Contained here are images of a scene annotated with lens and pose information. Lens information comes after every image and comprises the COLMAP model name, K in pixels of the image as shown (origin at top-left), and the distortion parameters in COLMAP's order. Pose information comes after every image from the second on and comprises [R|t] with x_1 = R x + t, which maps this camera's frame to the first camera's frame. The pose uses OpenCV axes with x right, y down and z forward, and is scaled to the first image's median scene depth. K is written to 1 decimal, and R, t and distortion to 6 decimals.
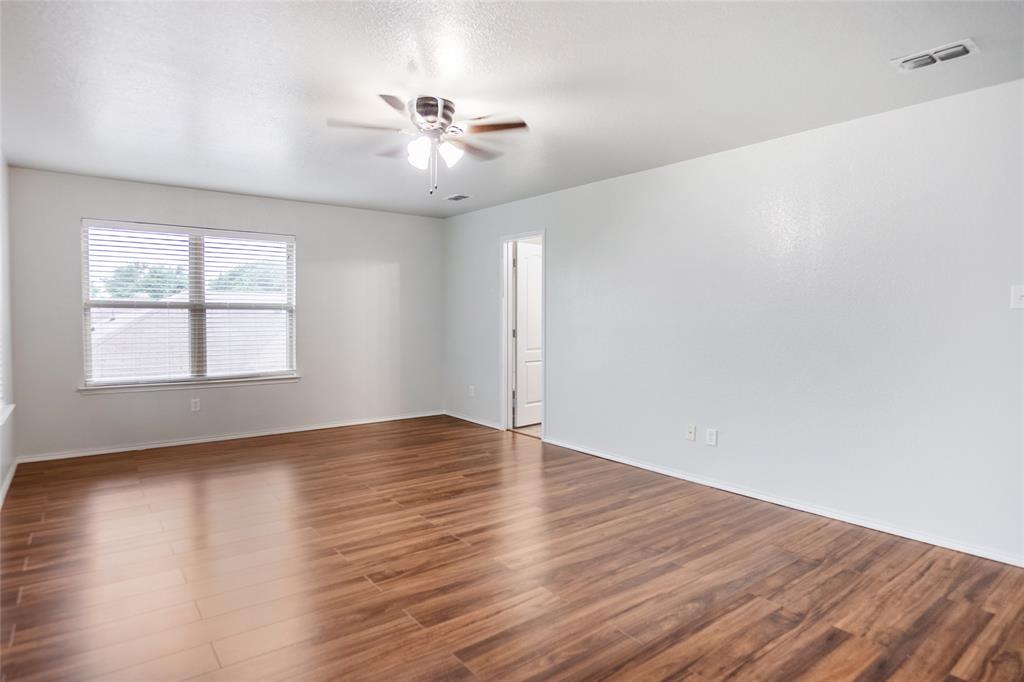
lens RADIAL K [[562.7, 0, 512.6], [0, 562.7, 339.4], [0, 0, 1]] dist [-0.026674, 0.004966]
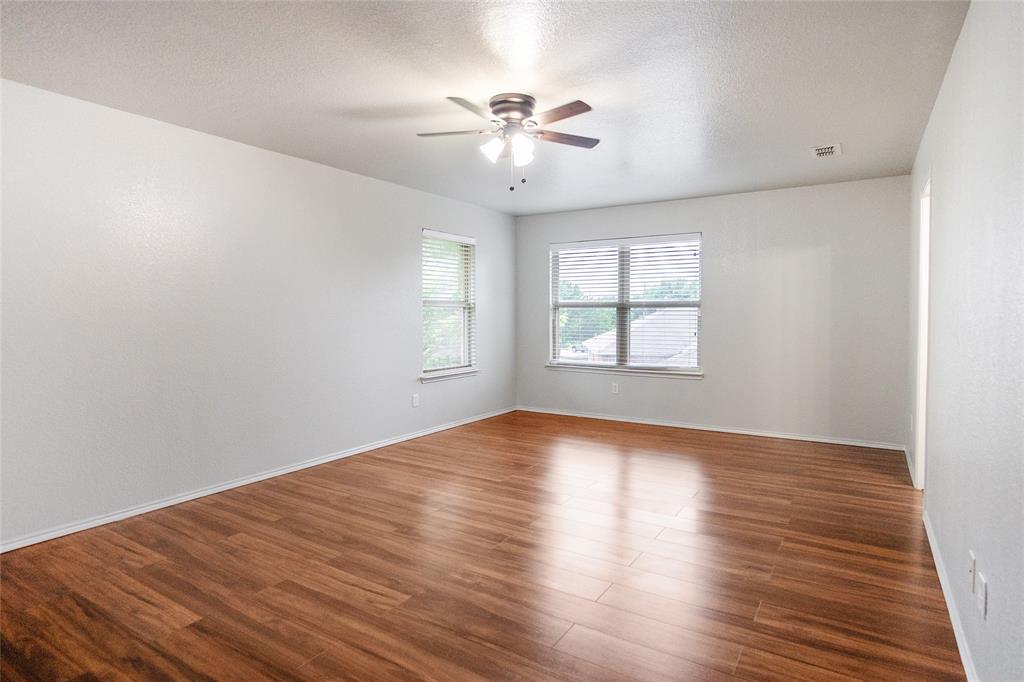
lens RADIAL K [[562.7, 0, 526.5], [0, 562.7, 316.2], [0, 0, 1]] dist [-0.026674, 0.004966]
pose [[0.345572, -0.001116, -0.938391, 0.503959], [-0.035760, 0.999257, -0.014357, -0.012282], [0.937711, 0.038518, 0.345276, 0.421874]]
